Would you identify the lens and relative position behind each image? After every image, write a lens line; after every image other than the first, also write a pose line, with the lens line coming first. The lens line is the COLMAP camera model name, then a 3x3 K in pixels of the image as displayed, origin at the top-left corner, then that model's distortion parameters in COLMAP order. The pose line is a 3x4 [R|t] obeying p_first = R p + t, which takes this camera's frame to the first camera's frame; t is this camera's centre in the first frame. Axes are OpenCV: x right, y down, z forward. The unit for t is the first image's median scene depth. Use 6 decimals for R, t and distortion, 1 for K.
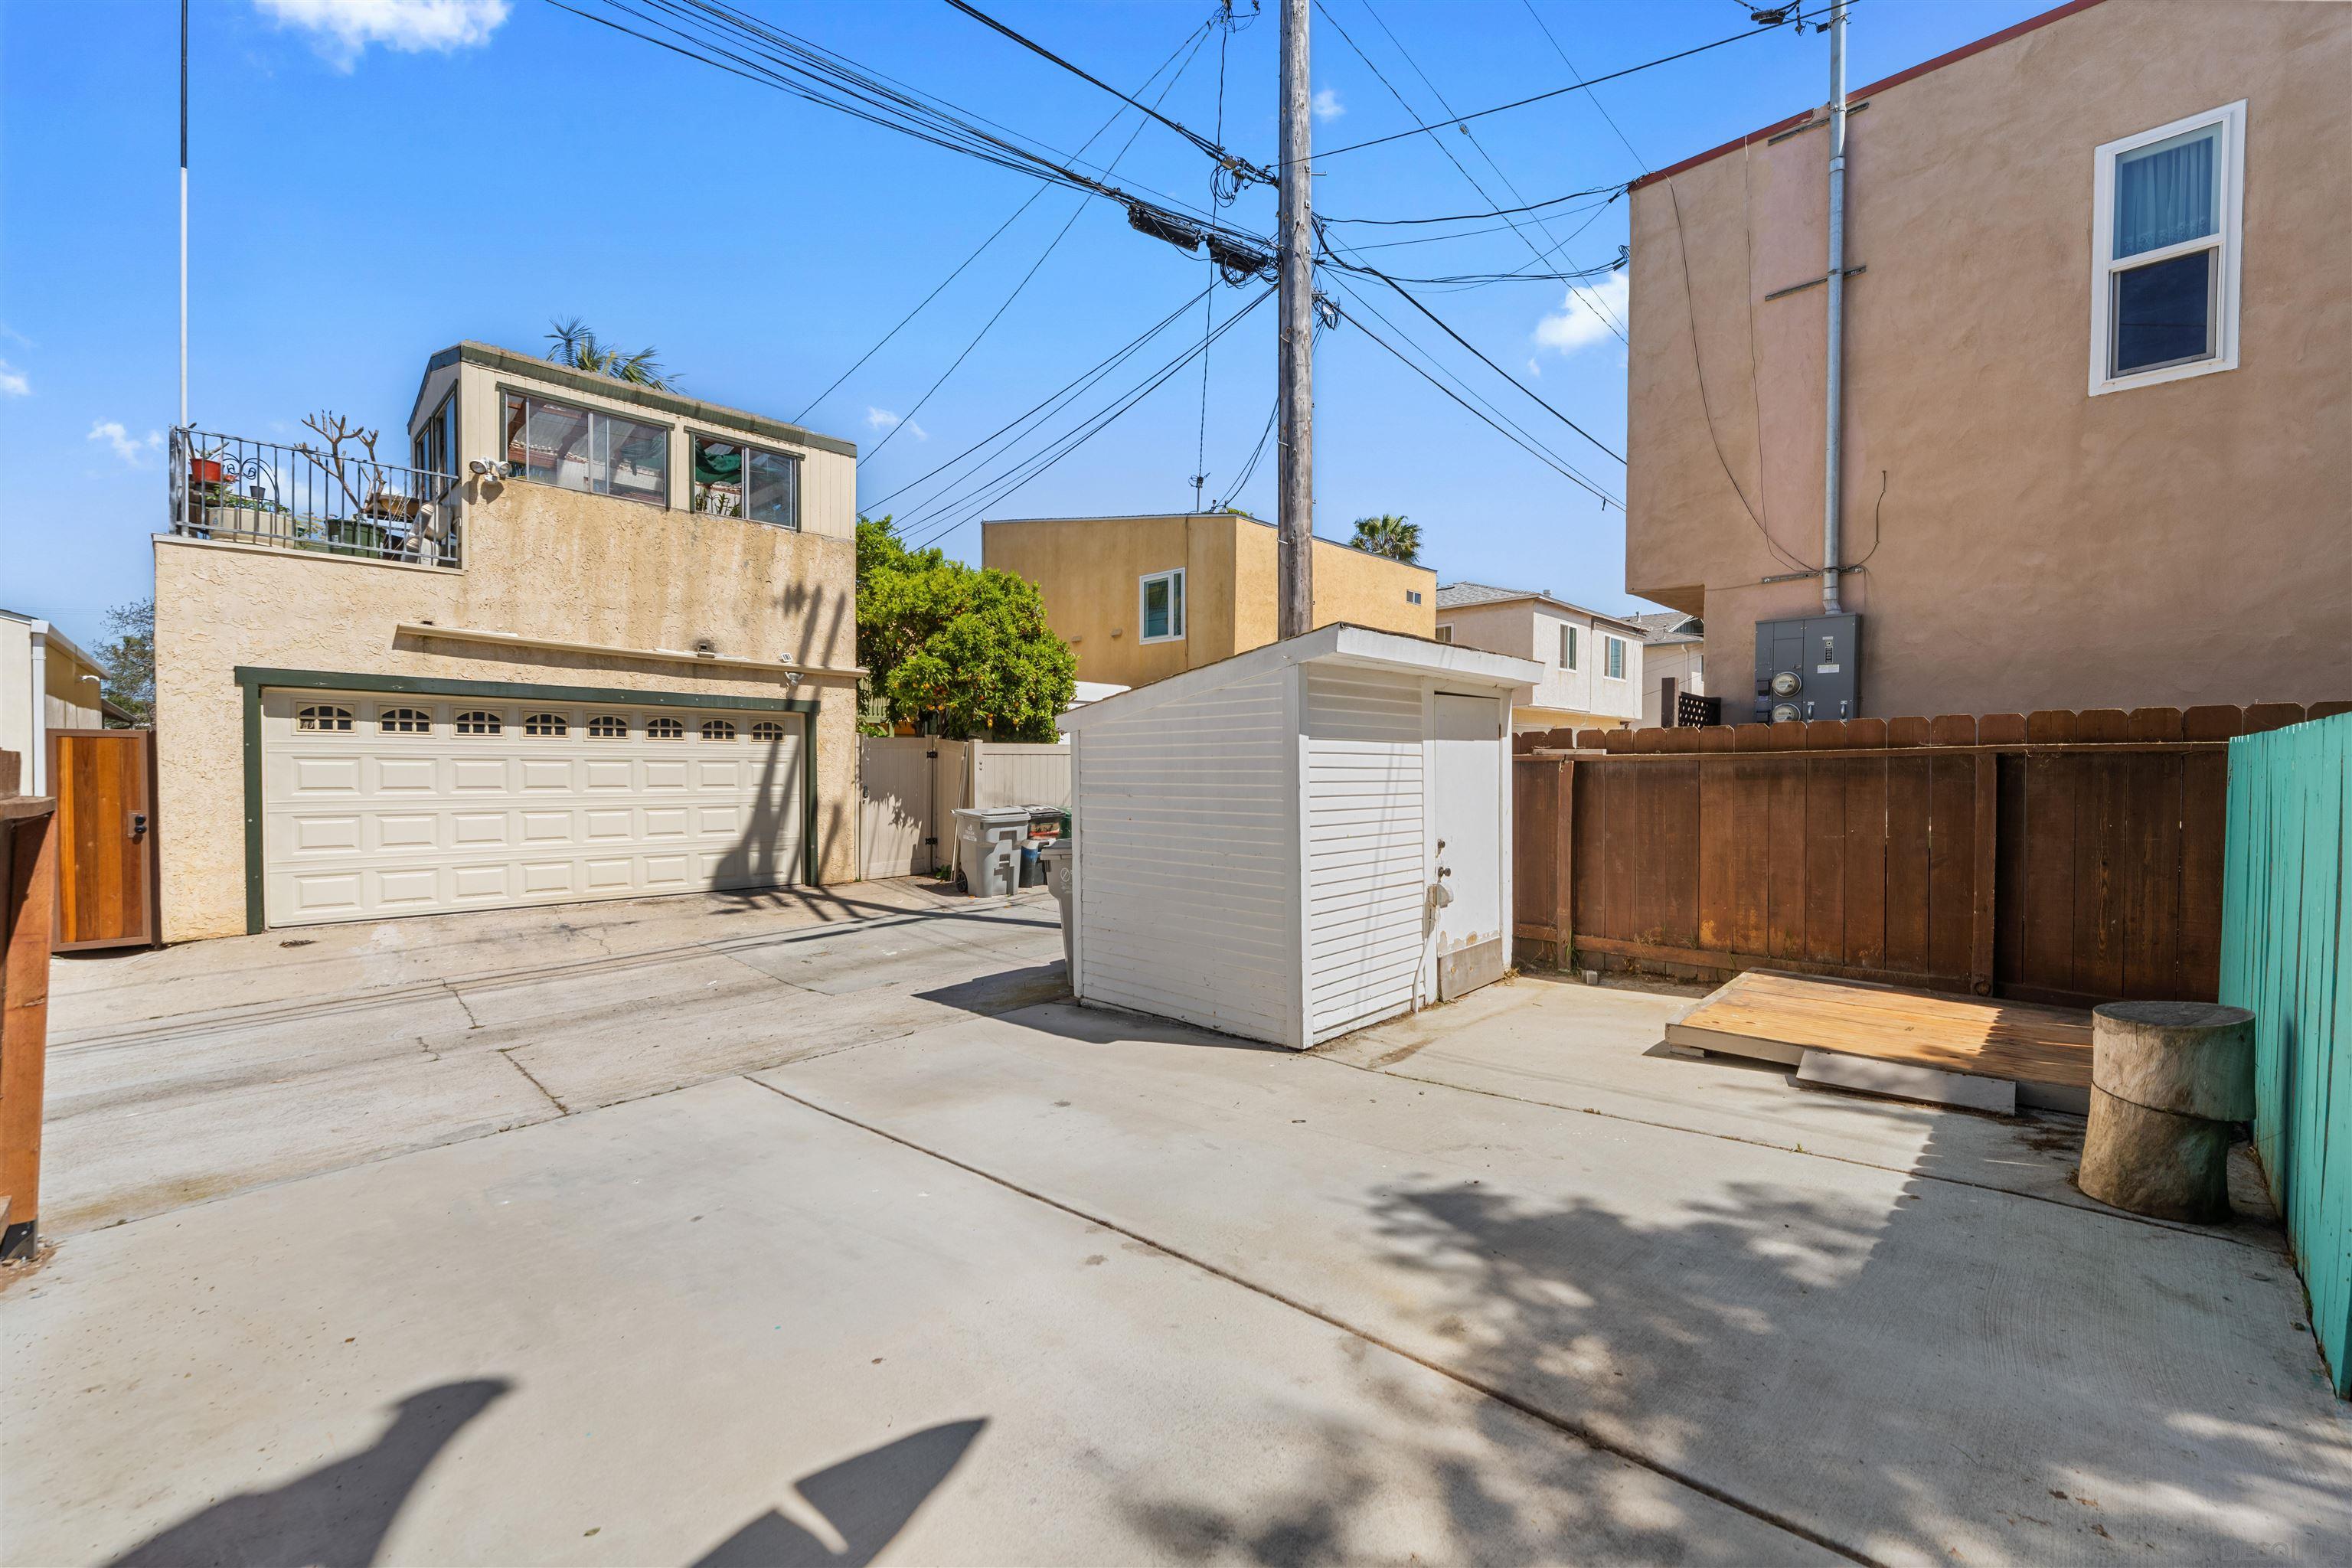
lens RADIAL K [[939.1, 0, 1182.5], [0, 939.1, 789.1], [0, 0, 1]] dist [-0.000620, -0.000218]
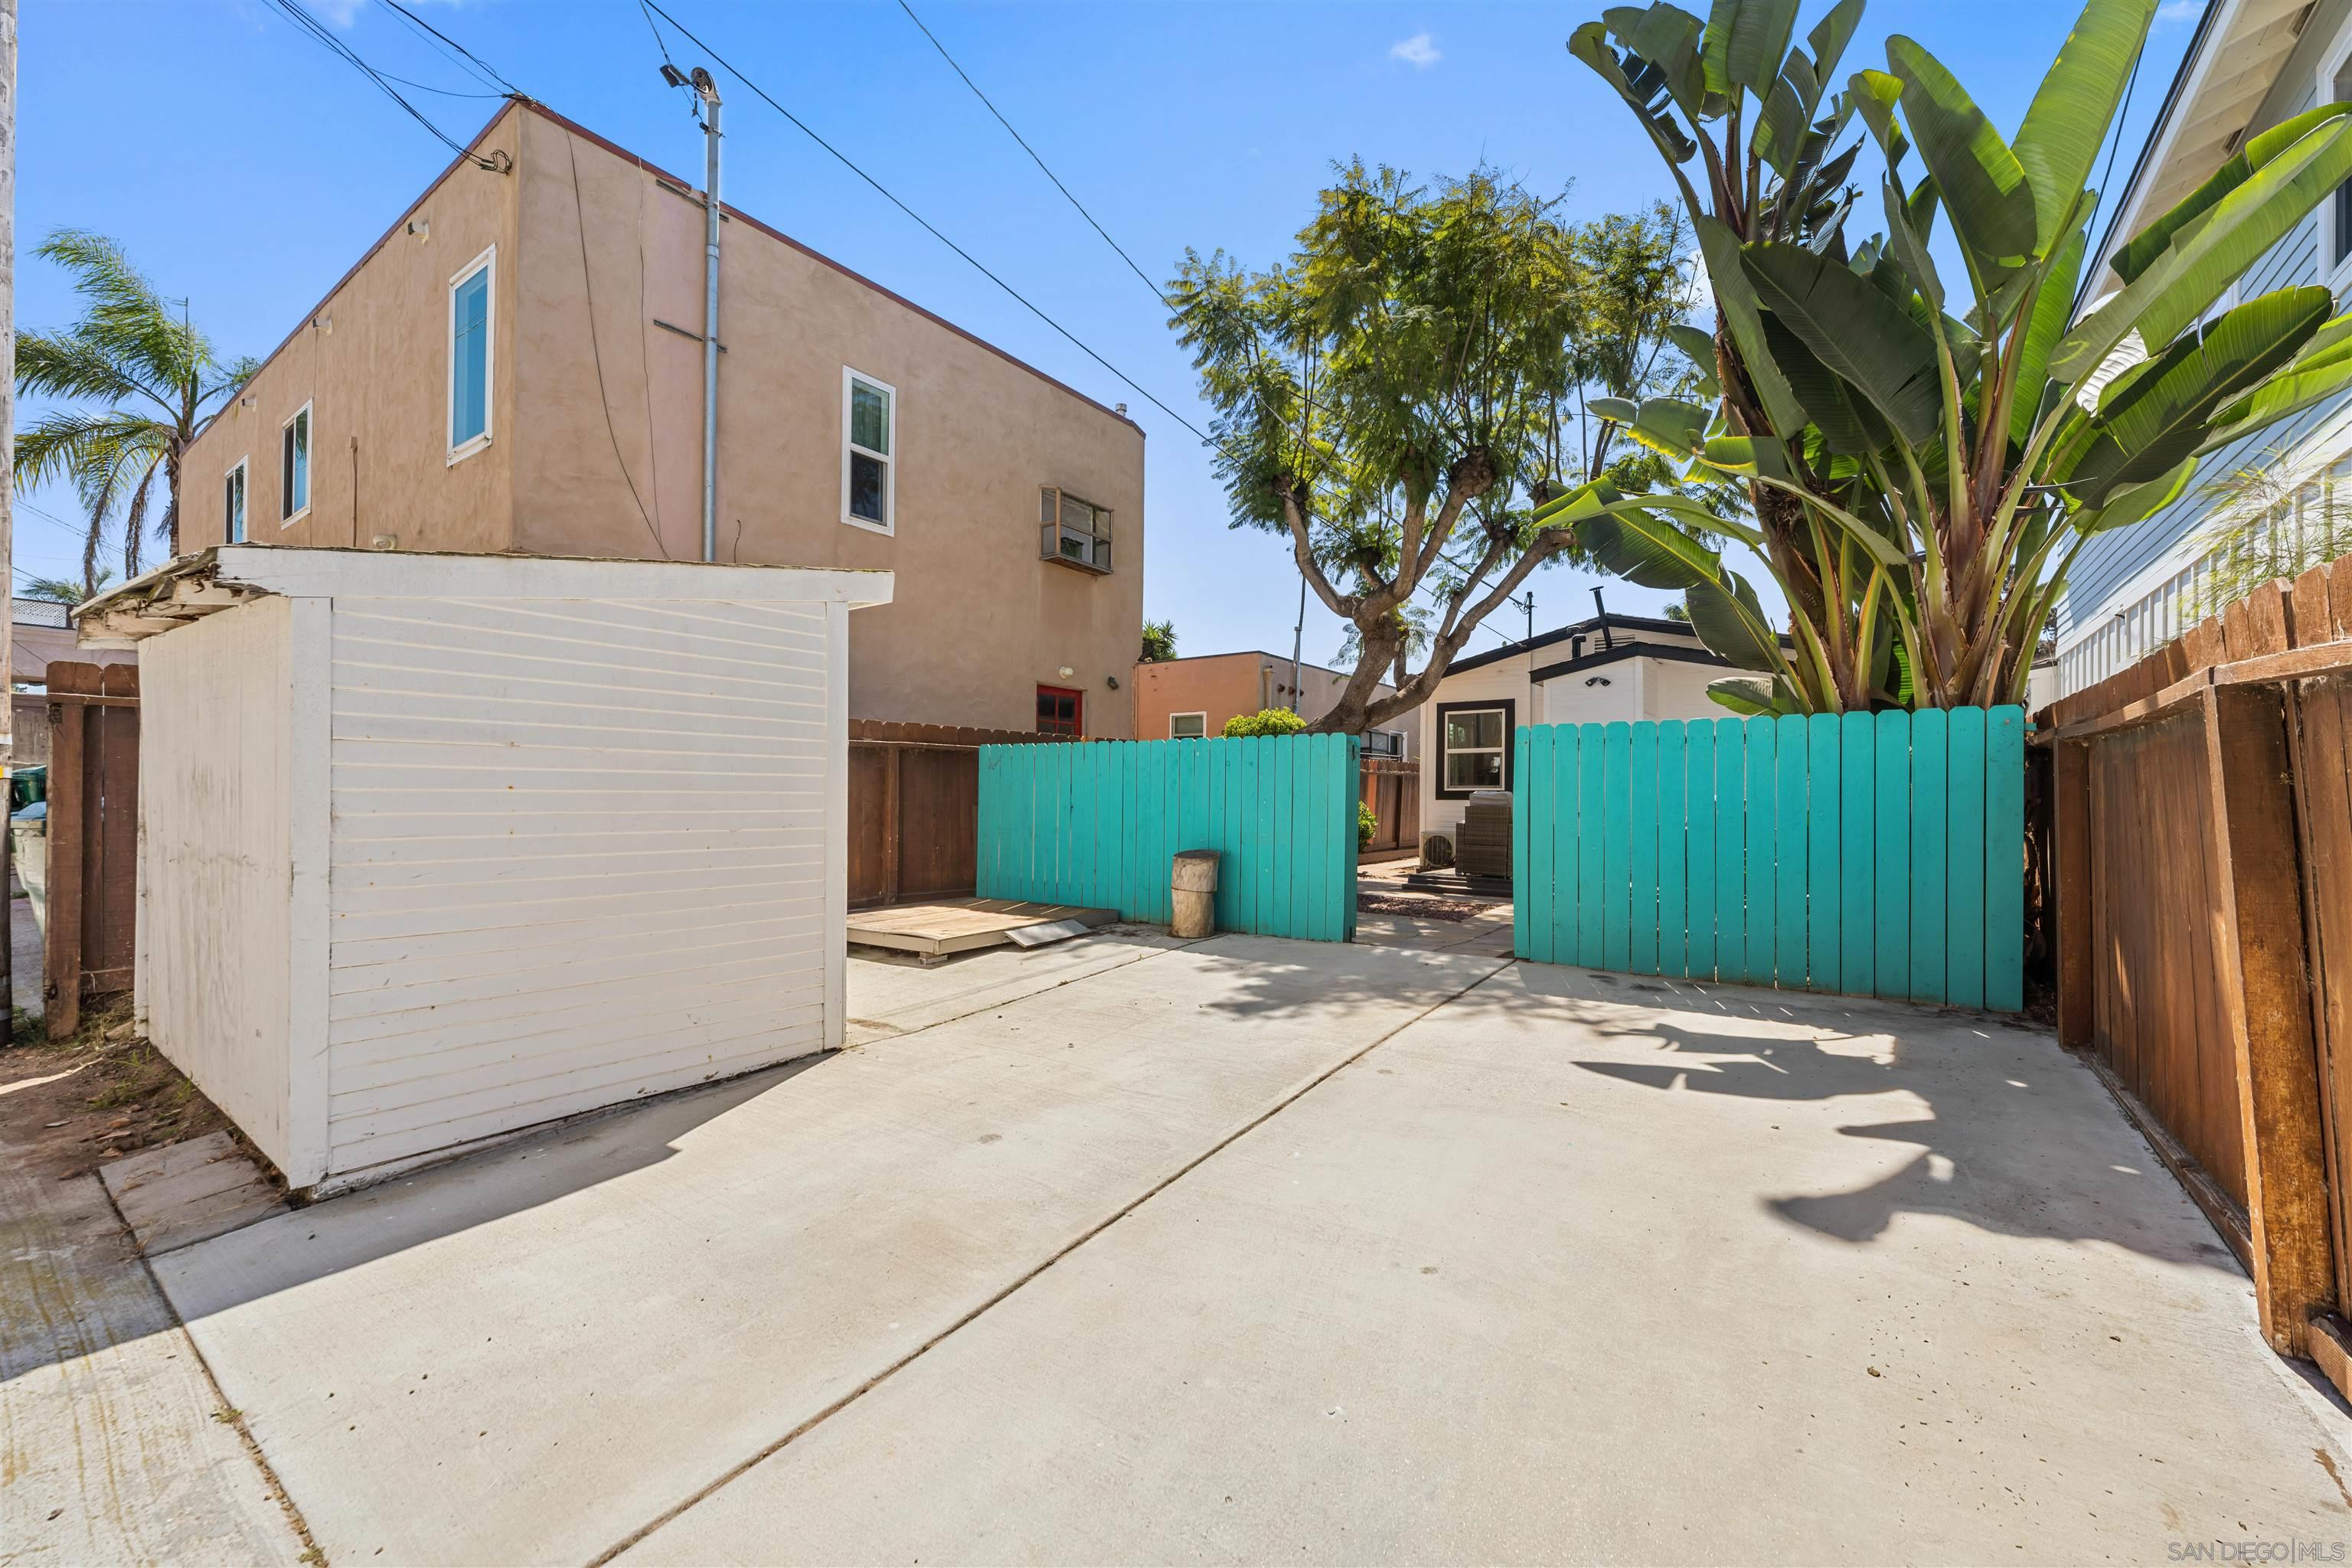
lens RADIAL K [[928.2, 0, 1164.1], [0, 928.2, 799.1], [0, 0, 1]] dist [-0.000317, -0.000106]
pose [[-0.127057, -0.004011, 0.991887, -0.675840], [0.013670, 0.999890, 0.005794, 0.042834], [-0.991801, 0.014296, -0.126988, 0.718617]]
